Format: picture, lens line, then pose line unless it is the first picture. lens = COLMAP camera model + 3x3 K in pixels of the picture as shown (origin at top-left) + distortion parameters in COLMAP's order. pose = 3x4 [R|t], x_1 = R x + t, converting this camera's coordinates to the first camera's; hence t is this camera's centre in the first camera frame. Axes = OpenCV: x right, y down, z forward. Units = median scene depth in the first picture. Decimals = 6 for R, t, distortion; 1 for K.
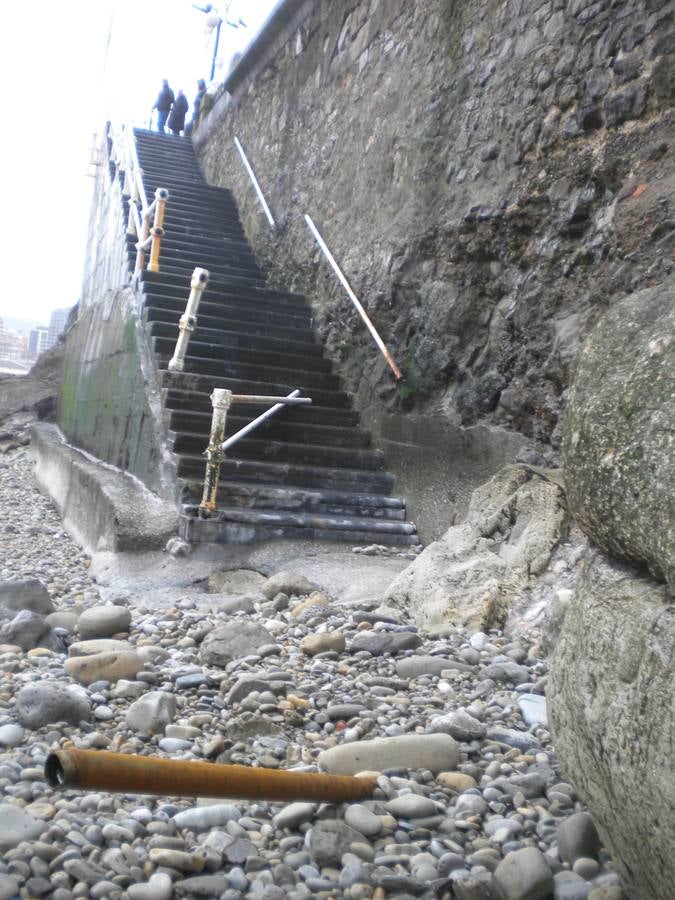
lens RADIAL K [[1090.7, 0, 337.5], [0, 1090.7, 450.0], [0, 0, 1]] dist [0.107218, -0.544899]
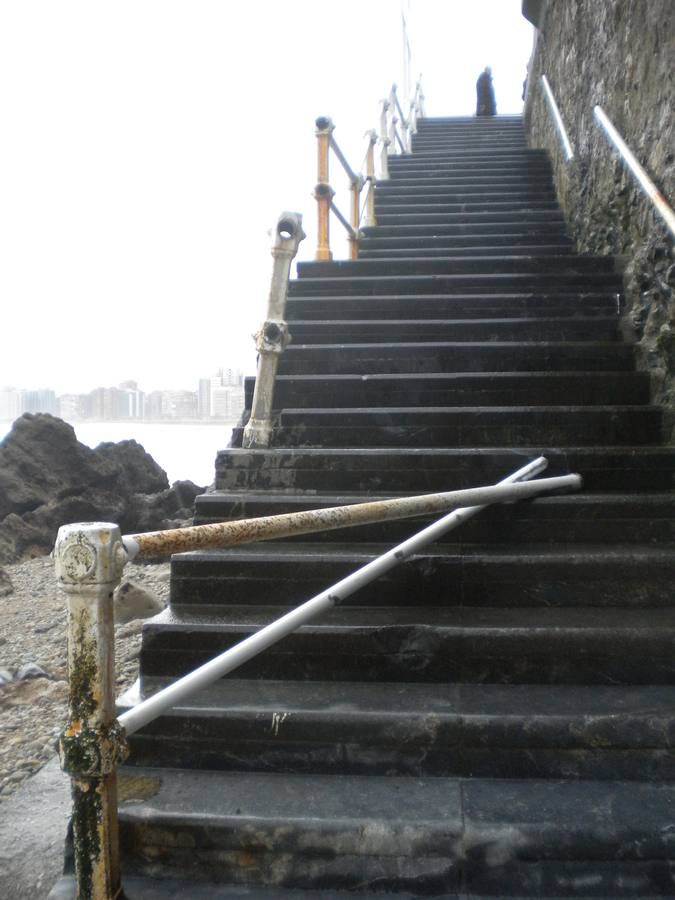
lens RADIAL K [[930.7, 0, 353.4], [0, 930.7, 437.7], [0, 0, 1]] dist [-0.059388, -0.201493]
pose [[0.882523, -0.109778, -0.457276, 0.062031], [0.090507, 0.993843, -0.063916, -0.048155], [0.461477, 0.015021, 0.887025, 0.683083]]
